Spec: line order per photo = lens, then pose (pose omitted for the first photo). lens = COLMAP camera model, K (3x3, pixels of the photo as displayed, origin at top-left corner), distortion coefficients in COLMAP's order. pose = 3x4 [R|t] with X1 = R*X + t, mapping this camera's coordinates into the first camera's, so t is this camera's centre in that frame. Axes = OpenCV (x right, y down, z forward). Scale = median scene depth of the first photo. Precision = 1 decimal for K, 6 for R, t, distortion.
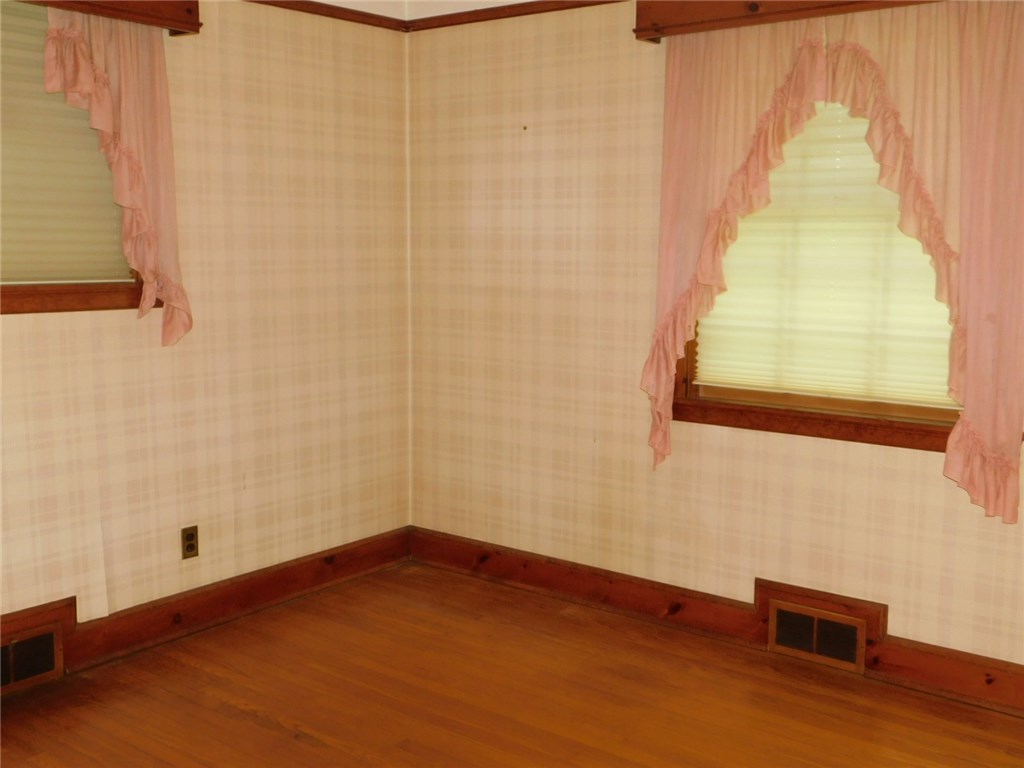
lens RADIAL K [[1132.7, 0, 512.0], [0, 1132.7, 384.0], [0, 0, 1]] dist [-0.020880, 0.006059]
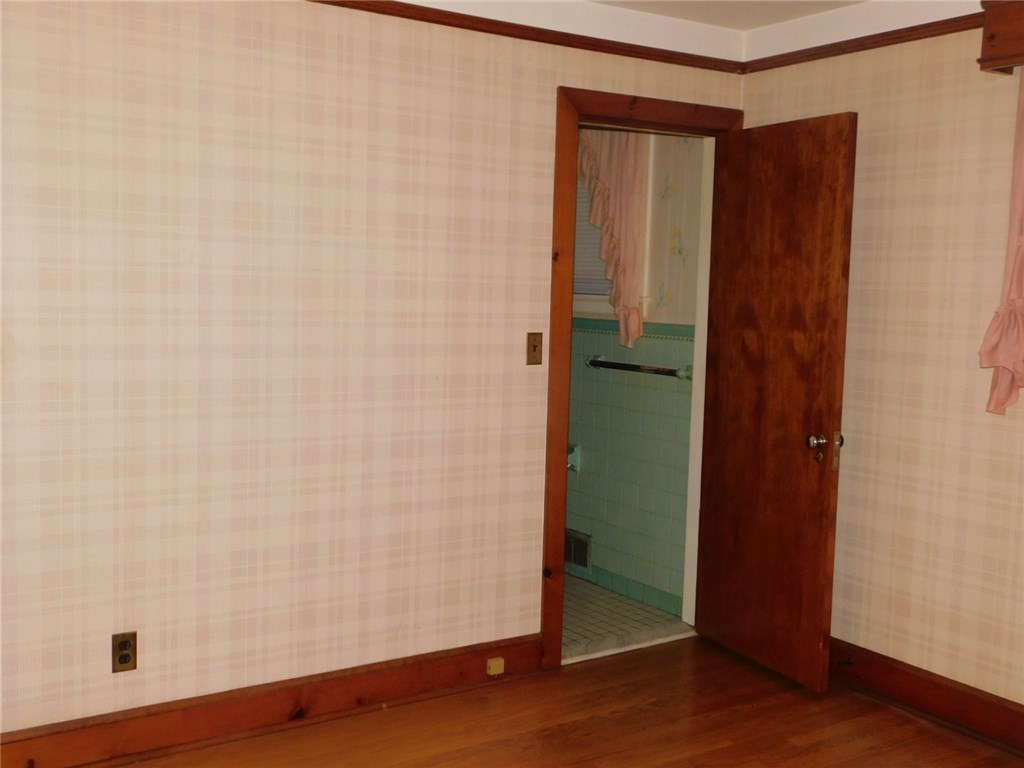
lens RADIAL K [[1137.1, 0, 512.0], [0, 1137.1, 384.0], [0, 0, 1]] dist [0.010694, 0.023143]
pose [[0.947504, 0.046392, -0.316361, 0.154242], [-0.062239, 0.997253, -0.040168, -0.024902], [0.313629, 0.057750, 0.947788, 0.205794]]
